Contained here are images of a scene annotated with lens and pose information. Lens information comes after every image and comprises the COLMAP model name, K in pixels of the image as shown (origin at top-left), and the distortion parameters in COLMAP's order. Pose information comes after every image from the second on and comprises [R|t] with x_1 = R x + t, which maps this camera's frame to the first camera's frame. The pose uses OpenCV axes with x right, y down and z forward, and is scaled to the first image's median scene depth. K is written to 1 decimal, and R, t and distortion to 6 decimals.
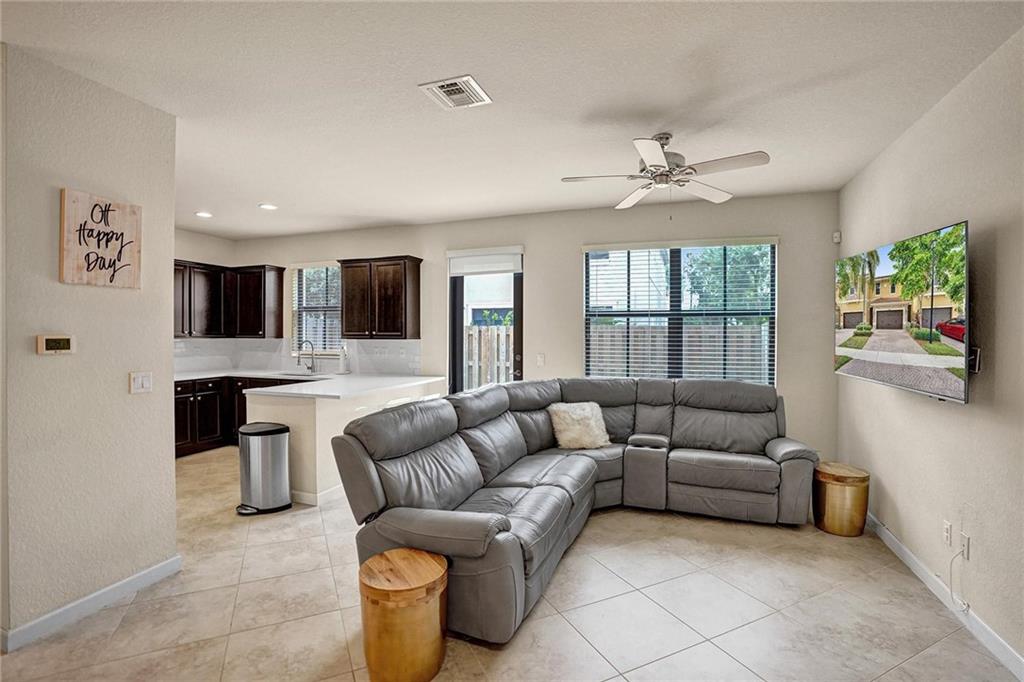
lens RADIAL K [[467.0, 0, 525.3], [0, 467.0, 333.0], [0, 0, 1]] dist [-0.068444, 0.027694]
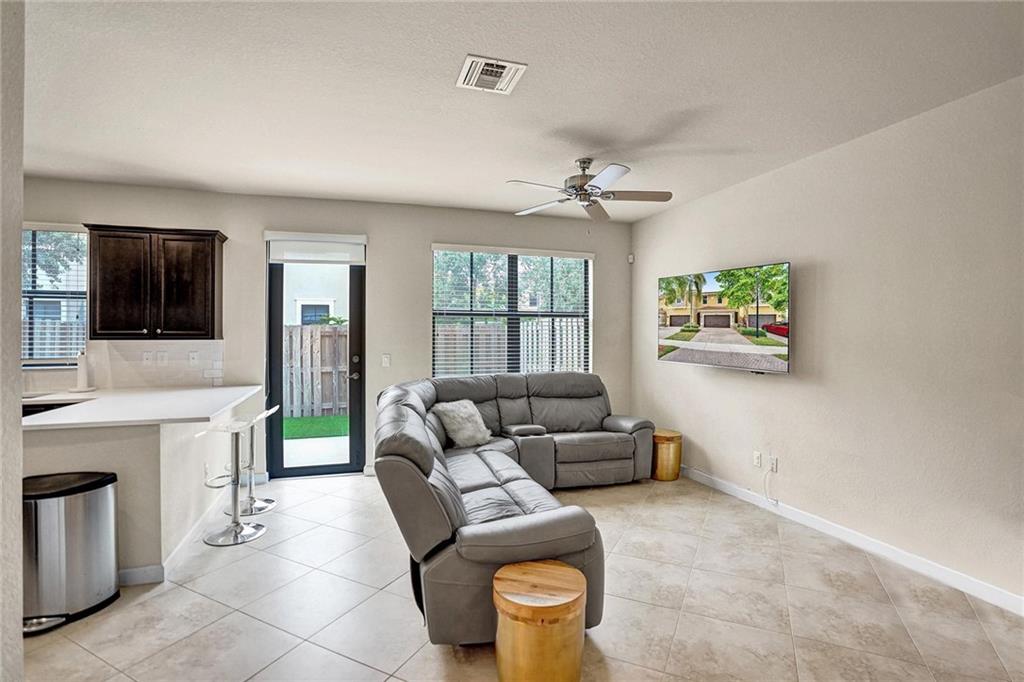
lens RADIAL K [[479.7, 0, 481.7], [0, 479.7, 330.7], [0, 0, 1]] dist [-0.038136, 0.000251]
pose [[0.805013, 0.002364, 0.593252, -0.490904], [0.001455, 0.999981, -0.005958, 0.005011], [-0.593255, 0.005659, 0.804995, 0.151971]]
